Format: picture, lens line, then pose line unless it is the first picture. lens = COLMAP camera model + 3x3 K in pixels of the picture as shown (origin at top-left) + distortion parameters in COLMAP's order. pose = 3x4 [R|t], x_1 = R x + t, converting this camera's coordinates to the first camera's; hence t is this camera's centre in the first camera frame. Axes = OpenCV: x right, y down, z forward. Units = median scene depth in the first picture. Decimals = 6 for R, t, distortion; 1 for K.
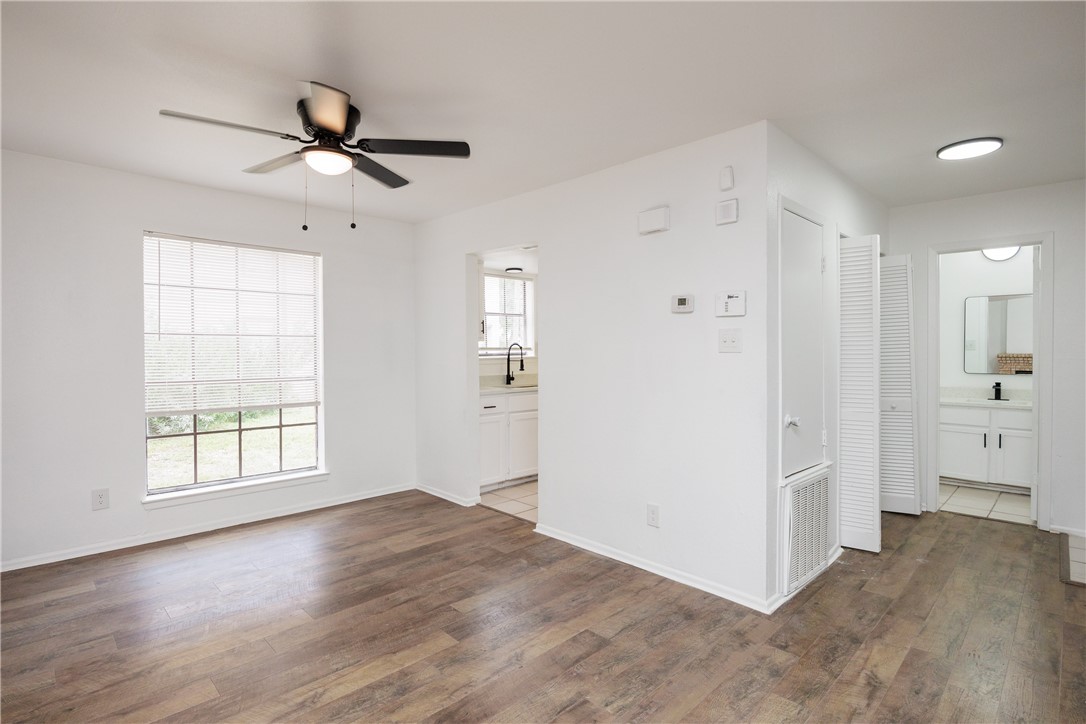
lens RADIAL K [[542.4, 0, 538.9], [0, 542.4, 346.5], [0, 0, 1]] dist [-0.024581, -0.000176]
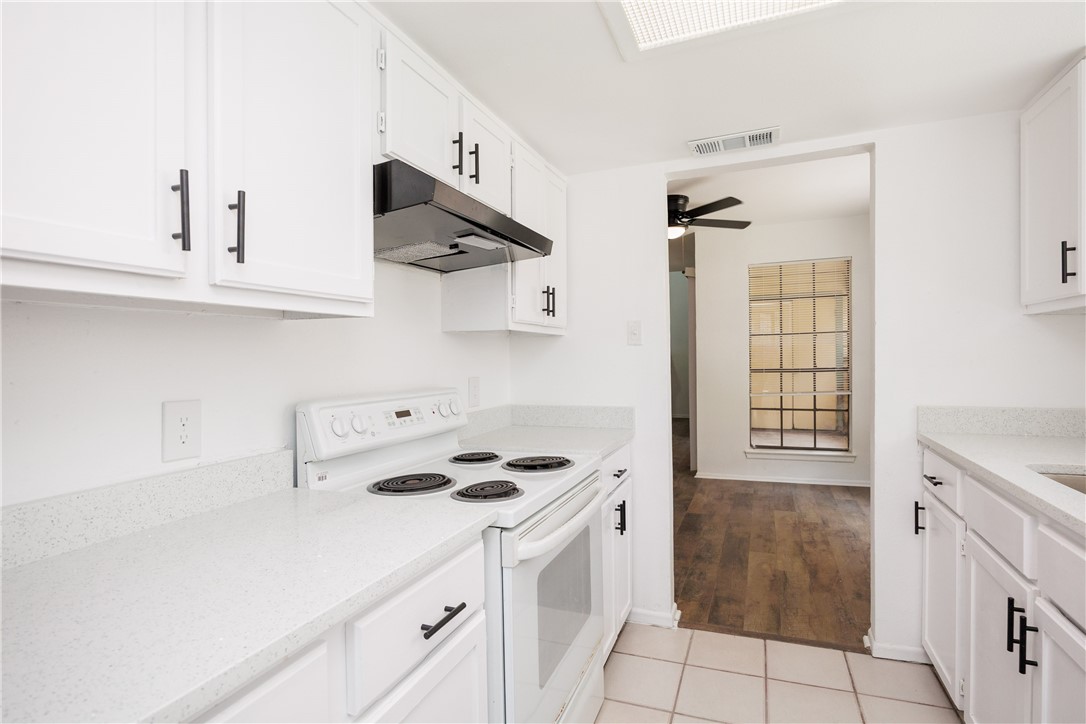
lens RADIAL K [[539.1, 0, 546.8], [0, 539.1, 358.6], [0, 0, 1]] dist [-0.023903, 0.000972]
pose [[-0.917976, 0.019819, -0.396139, 0.458458], [0.017761, 0.999803, 0.008864, 0.018647], [0.396237, 0.001101, -0.918148, 1.772582]]
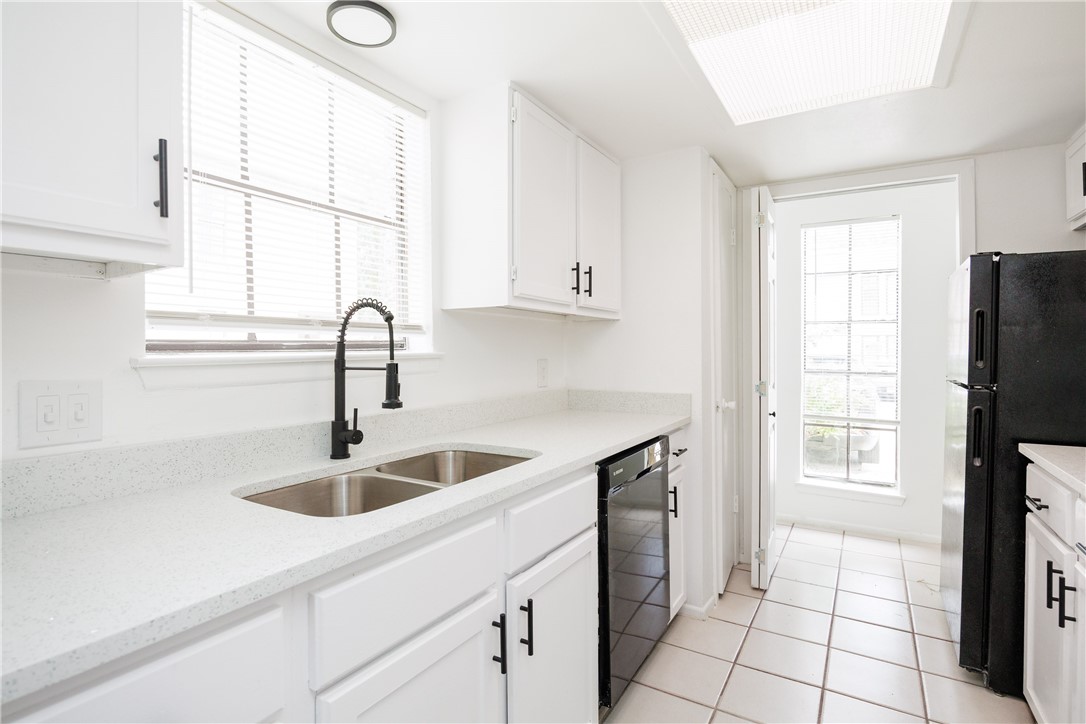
lens RADIAL K [[537.8, 0, 541.6], [0, 537.8, 352.1], [0, 0, 1]] dist [-0.004455, -0.000682]
pose [[0.969863, -0.003599, 0.243623, -0.041365], [0.001312, 0.999954, 0.009549, 0.026536], [-0.243646, -0.008942, 0.969823, 1.227096]]
